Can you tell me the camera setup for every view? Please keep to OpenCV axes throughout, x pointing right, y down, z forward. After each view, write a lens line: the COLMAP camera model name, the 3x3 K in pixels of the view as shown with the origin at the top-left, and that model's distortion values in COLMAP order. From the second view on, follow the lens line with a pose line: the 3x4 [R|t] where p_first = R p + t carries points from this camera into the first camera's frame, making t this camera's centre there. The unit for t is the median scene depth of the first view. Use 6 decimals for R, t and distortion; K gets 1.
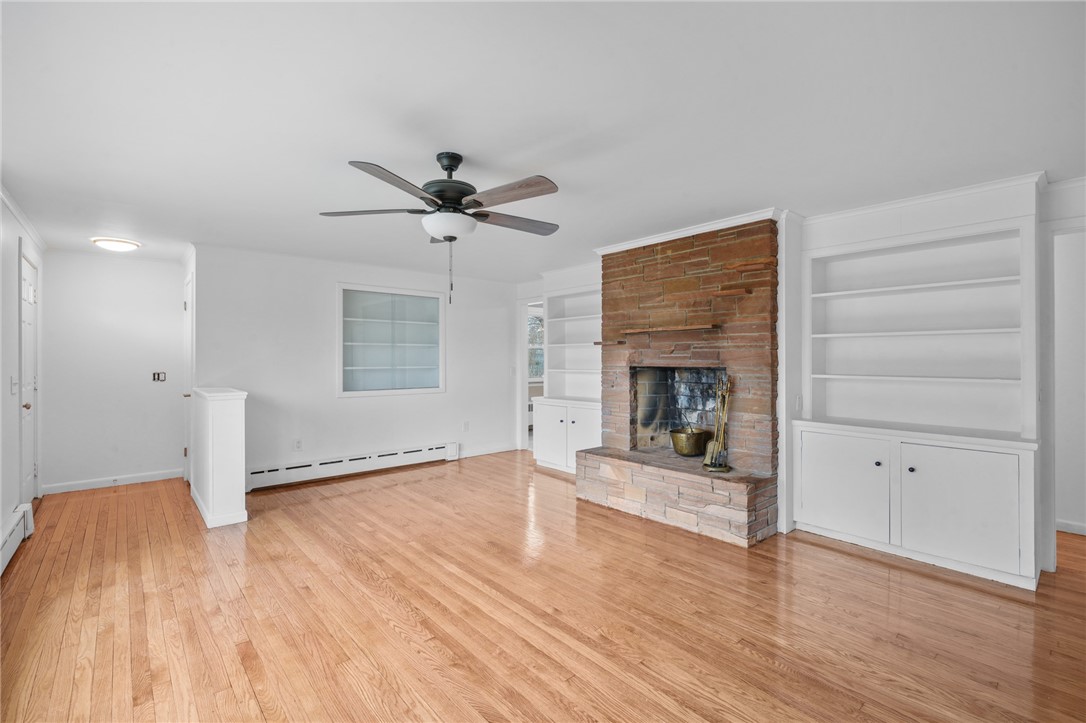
lens RADIAL K [[487.1, 0, 545.6], [0, 487.1, 358.9], [0, 0, 1]] dist [0.000046, 0.000192]
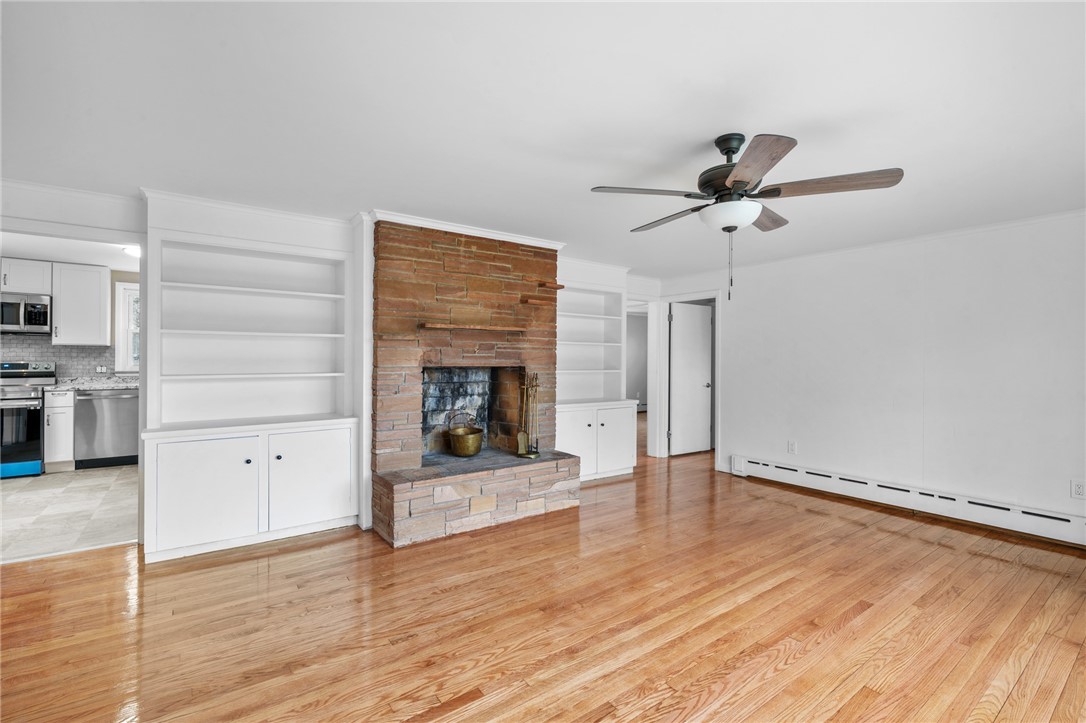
lens RADIAL K [[487.1, 0, 545.6], [0, 487.1, 358.9], [0, 0, 1]] dist [0.000046, 0.000192]
pose [[0.085535, 0.000451, 0.996335, -0.692706], [-0.007206, 0.999974, 0.000166, -0.000208], [-0.996309, -0.007194, 0.085536, 0.769975]]
